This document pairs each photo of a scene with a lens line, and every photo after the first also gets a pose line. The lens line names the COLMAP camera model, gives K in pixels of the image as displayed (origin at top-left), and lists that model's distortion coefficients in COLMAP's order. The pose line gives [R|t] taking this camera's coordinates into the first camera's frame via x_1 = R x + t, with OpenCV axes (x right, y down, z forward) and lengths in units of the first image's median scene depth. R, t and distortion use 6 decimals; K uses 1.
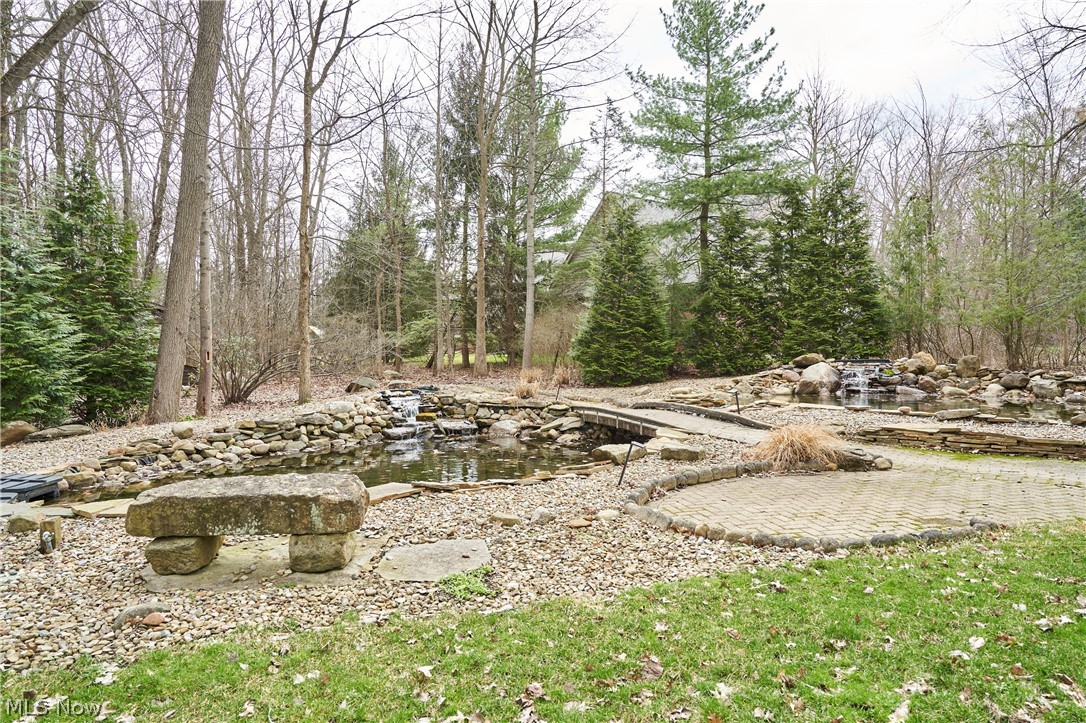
lens RADIAL K [[704.9, 0, 543.3], [0, 704.9, 357.7], [0, 0, 1]] dist [0.018255, 0.004085]
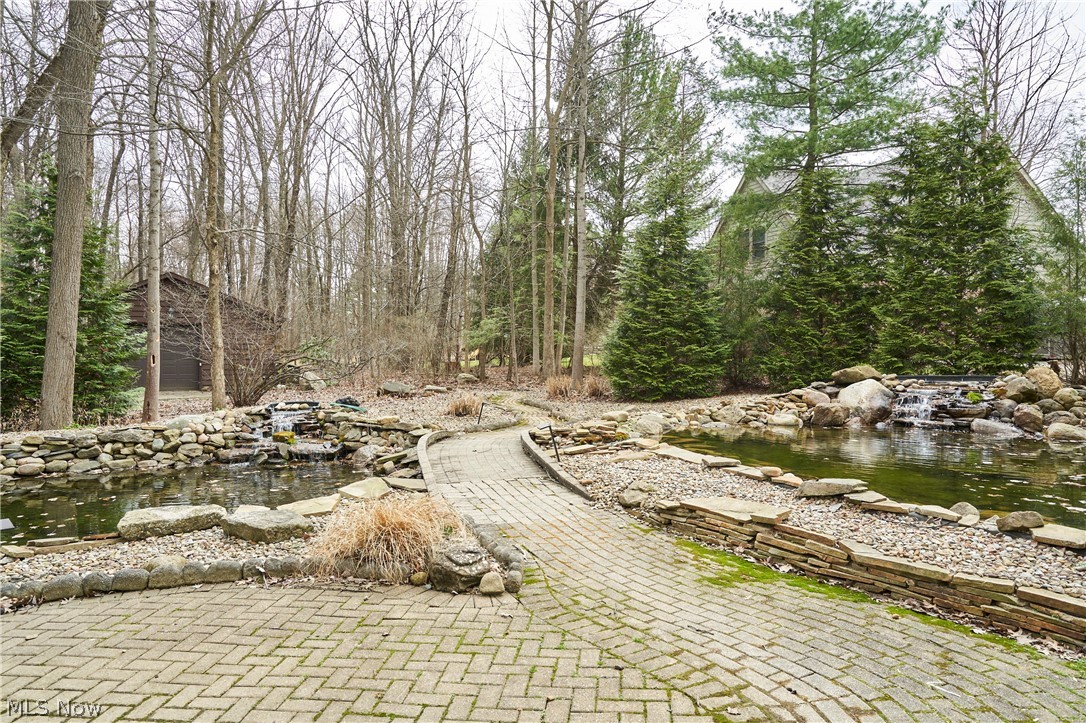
lens RADIAL K [[727.5, 0, 542.8], [0, 727.5, 363.2], [0, 0, 1]] dist [0.008217, 0.001261]
pose [[0.946586, 0.015639, -0.322072, 0.336392], [-0.012299, 0.999847, 0.012401, -0.015212], [0.322216, -0.007778, 0.946634, 0.228377]]
